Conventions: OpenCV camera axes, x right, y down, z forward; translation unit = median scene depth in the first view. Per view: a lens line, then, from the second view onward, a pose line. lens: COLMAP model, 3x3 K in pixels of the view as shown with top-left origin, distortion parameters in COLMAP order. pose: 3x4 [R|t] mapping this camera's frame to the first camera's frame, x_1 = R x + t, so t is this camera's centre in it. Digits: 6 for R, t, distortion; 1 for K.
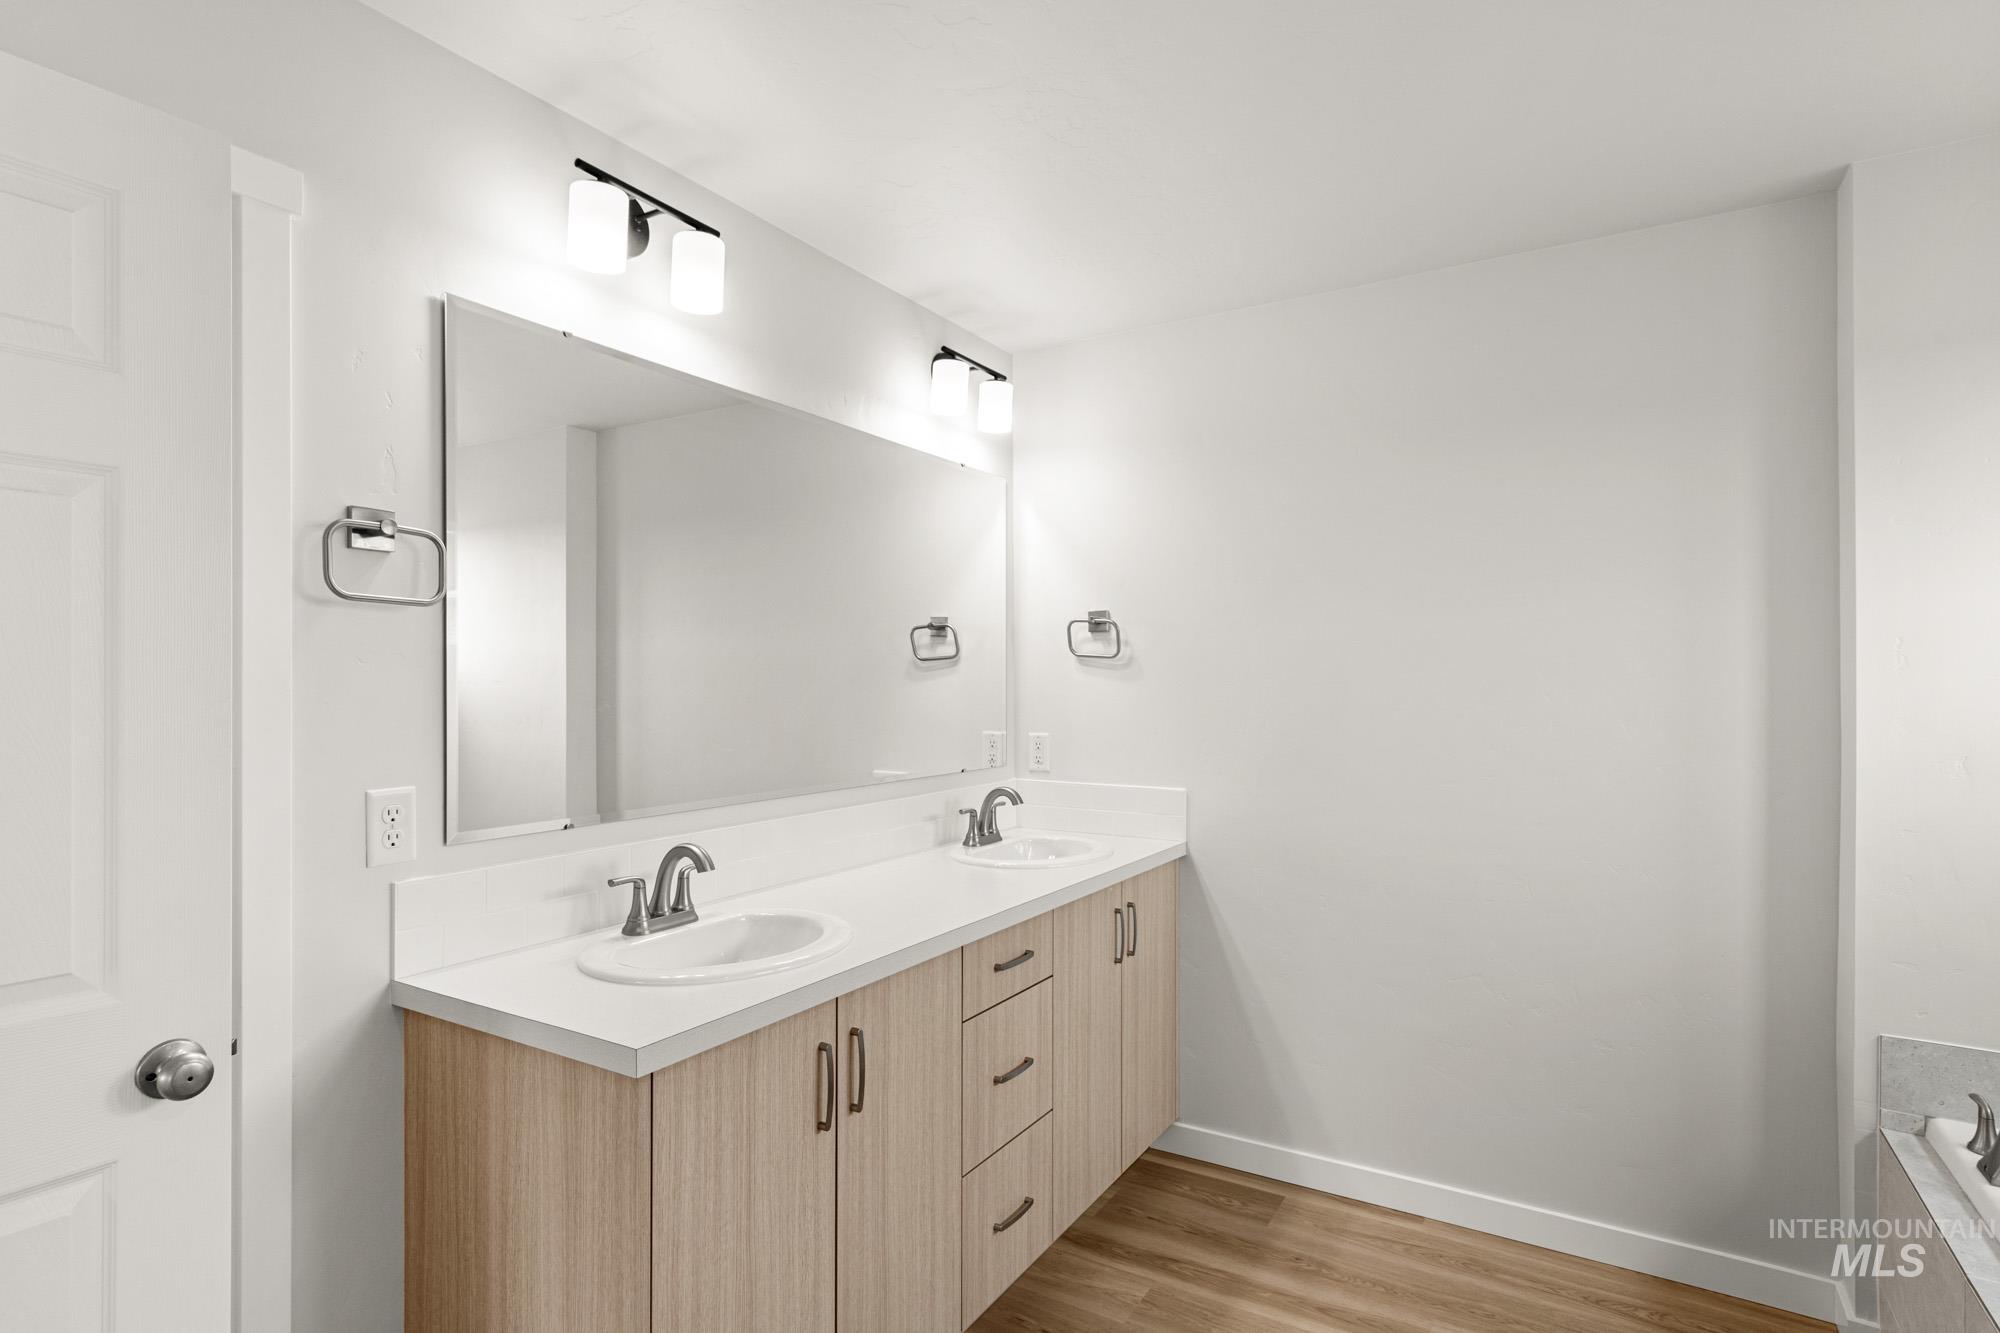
lens RADIAL K [[1029.1, 0, 1000.0], [0, 1029.1, 666.5], [0, 0, 1]] dist [0.001082, 0.000478]
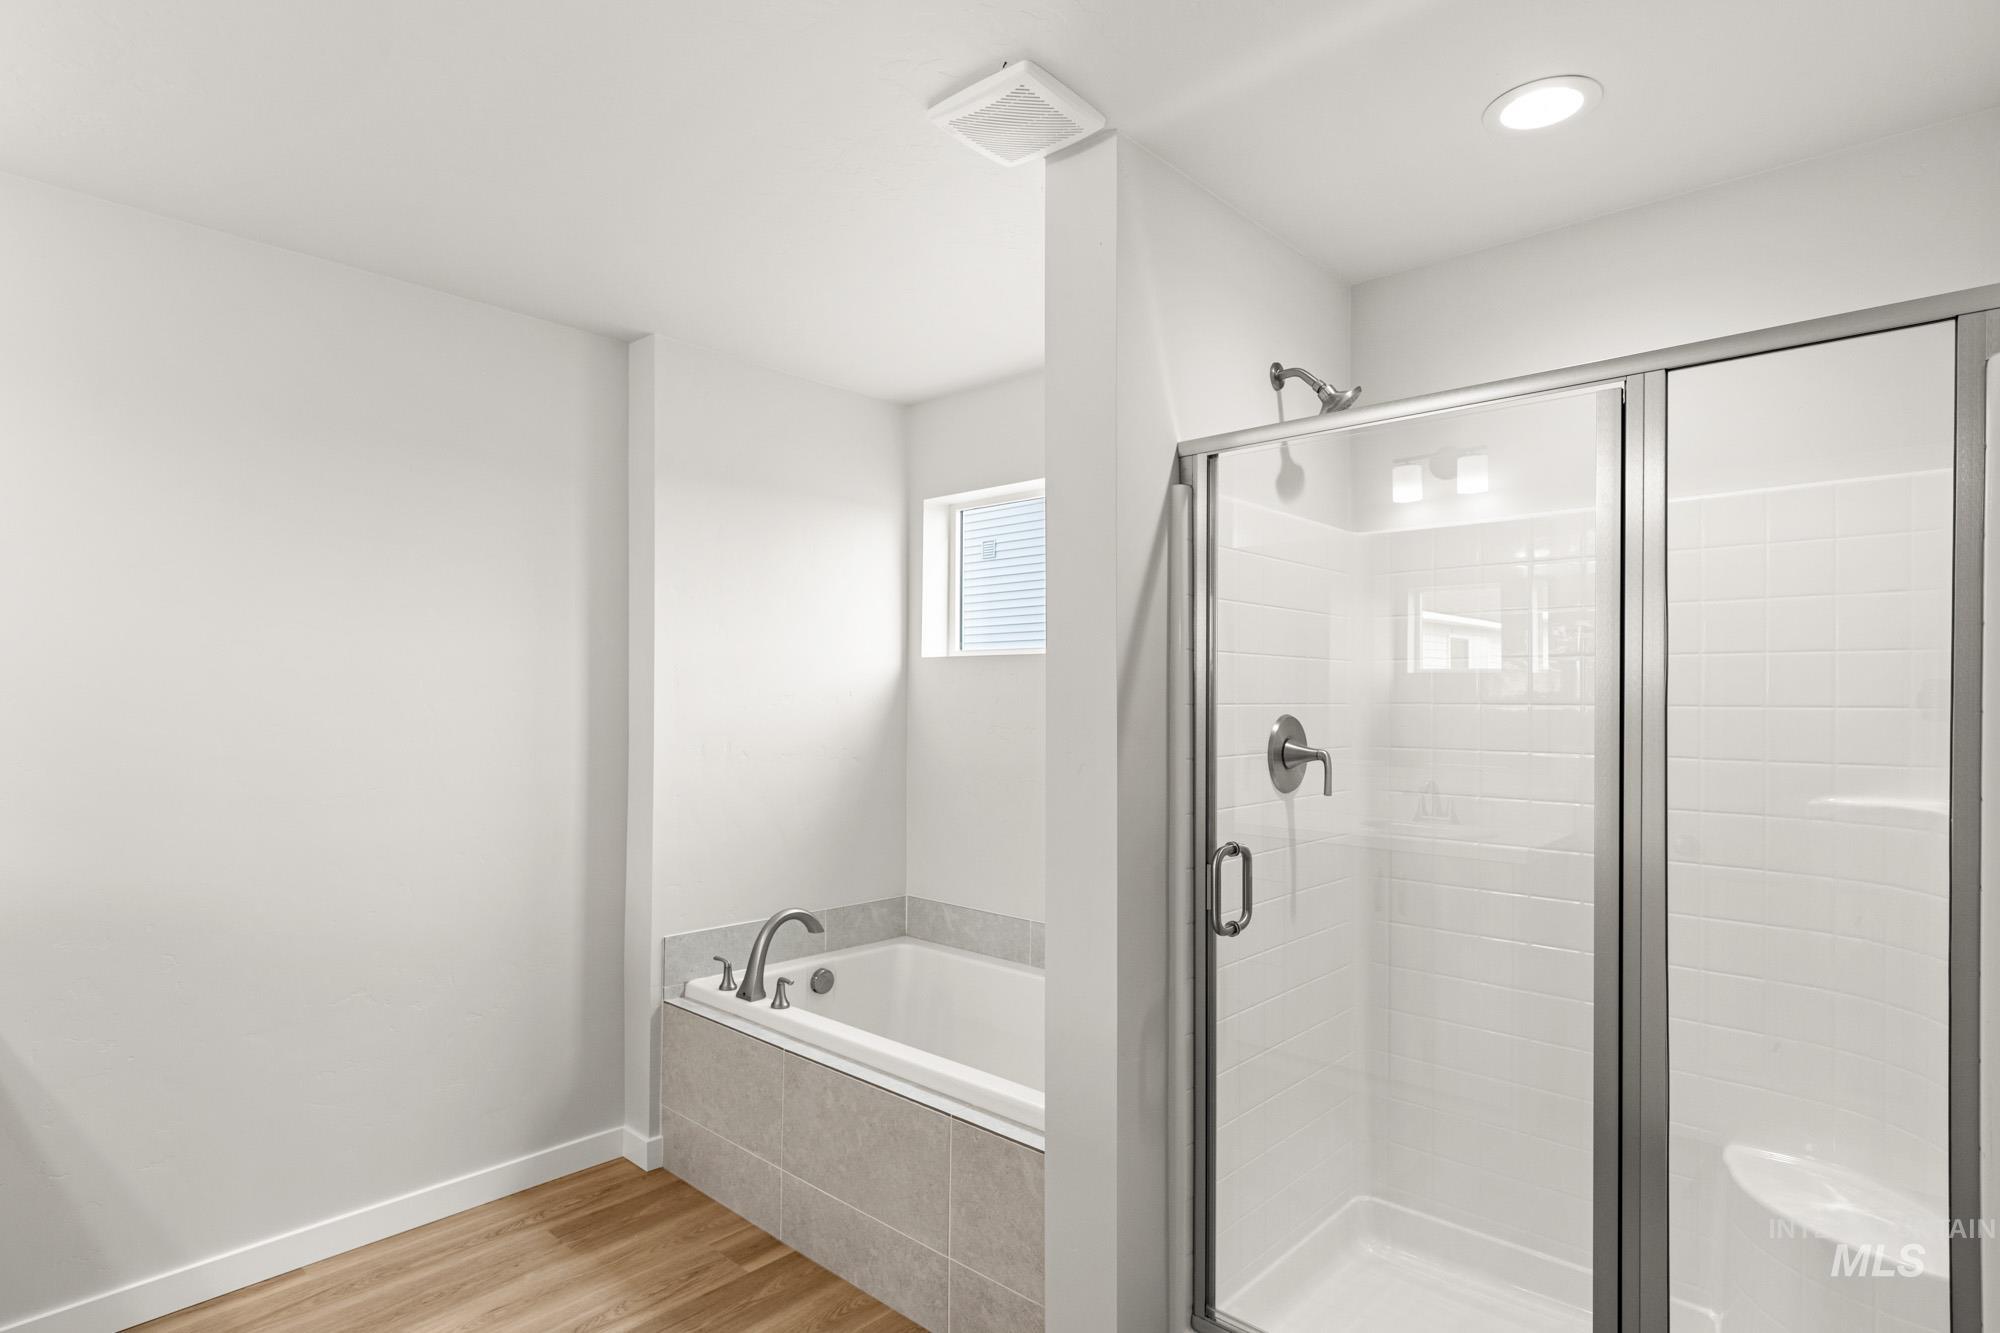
lens RADIAL K [[1029.1, 0, 1000.0], [0, 1029.1, 666.5], [0, 0, 1]] dist [0.001082, 0.000478]
pose [[0.194366, 0.025778, 0.980590, -0.448428], [-0.016509, 0.999599, -0.023006, -0.001354], [-0.980790, -0.011717, 0.194714, 0.225183]]
